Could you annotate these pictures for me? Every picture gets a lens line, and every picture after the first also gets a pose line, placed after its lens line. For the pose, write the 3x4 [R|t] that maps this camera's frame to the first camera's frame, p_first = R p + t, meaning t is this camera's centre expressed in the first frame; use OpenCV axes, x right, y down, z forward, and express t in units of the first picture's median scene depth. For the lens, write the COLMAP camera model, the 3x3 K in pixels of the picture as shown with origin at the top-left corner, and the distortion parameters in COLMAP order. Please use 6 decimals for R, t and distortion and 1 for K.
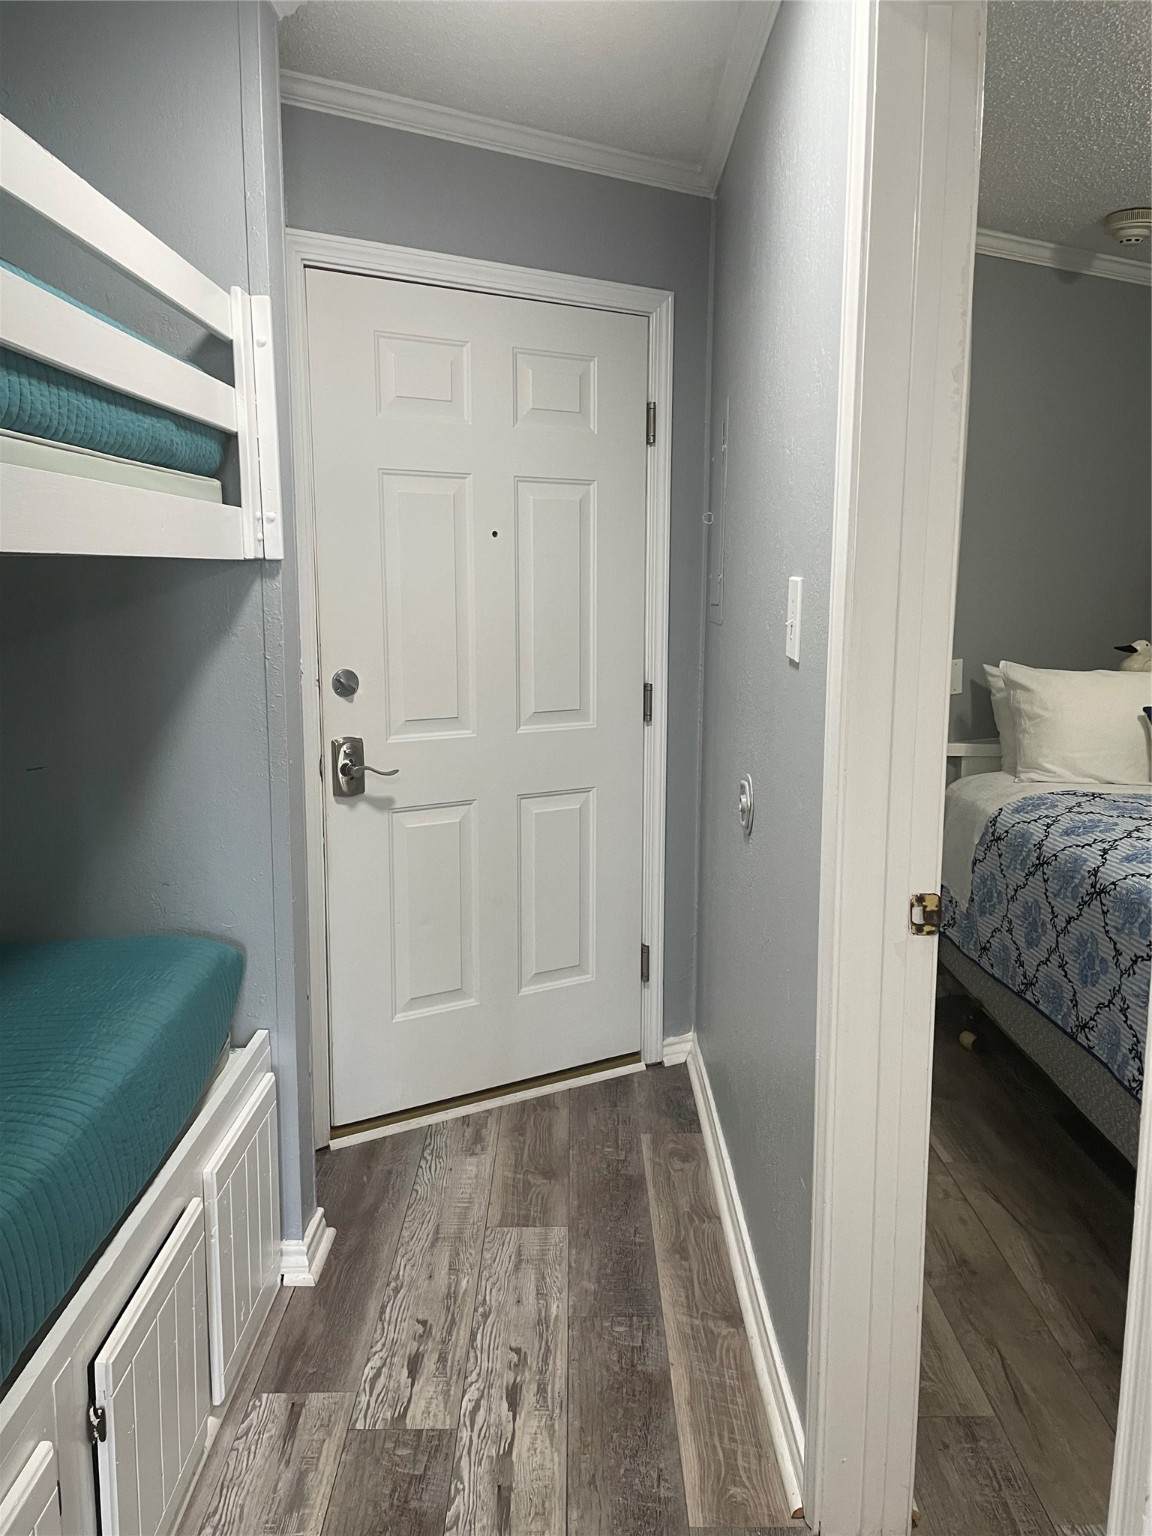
lens RADIAL K [[1280.8, 0, 581.7], [0, 1280.8, 753.4], [0, 0, 1]] dist [0.094620, -0.084639]
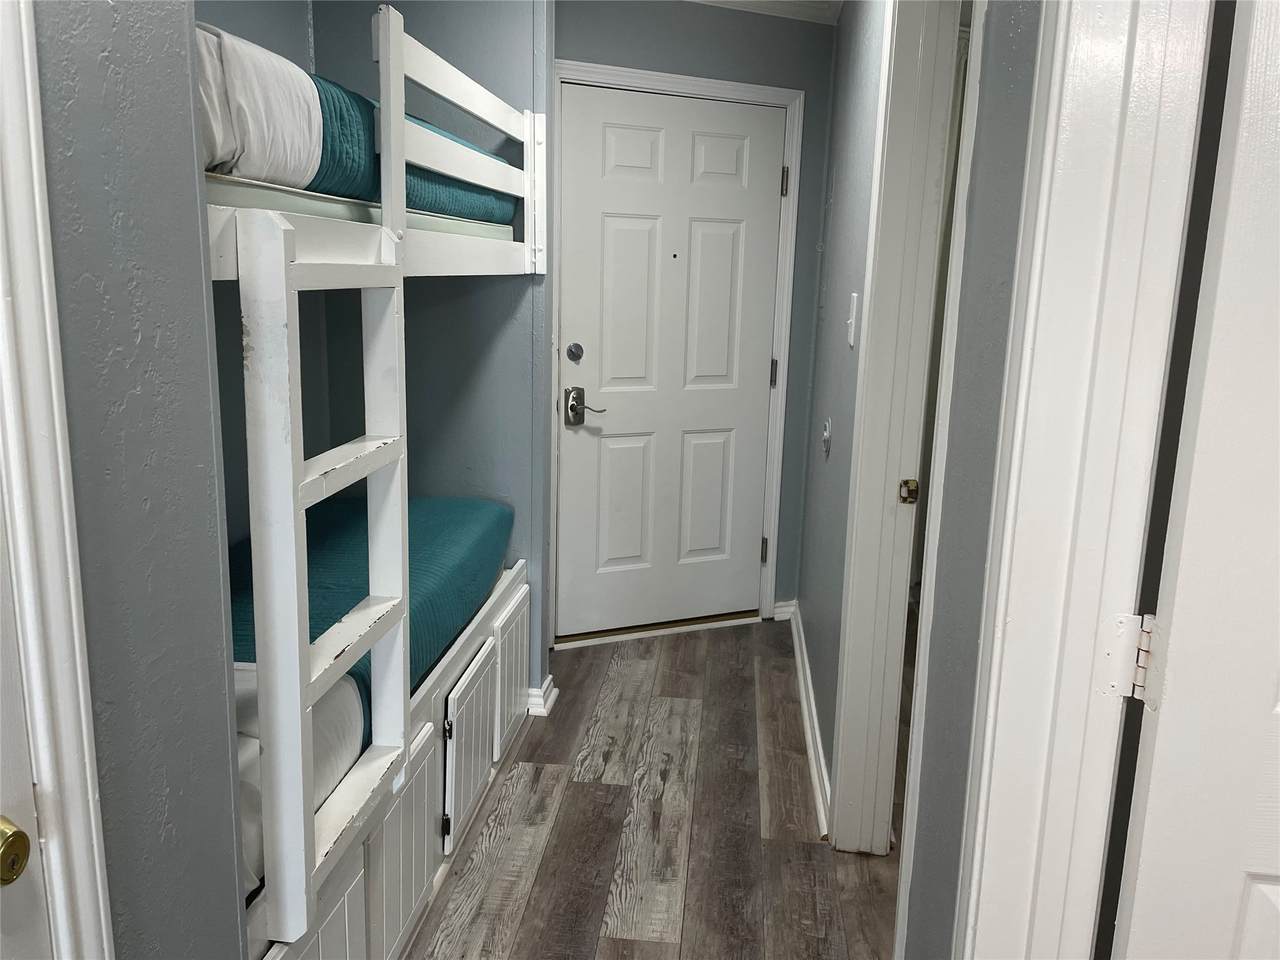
lens RADIAL K [[1067.3, 0, 634.7], [0, 1067.3, 481.4], [0, 0, 1]] dist [0.094620, -0.084639]
pose [[0.994032, 0.045355, -0.099217, 0.027452], [-0.039893, 0.997613, 0.056360, 0.029626], [0.101536, -0.052065, 0.993468, -0.331025]]
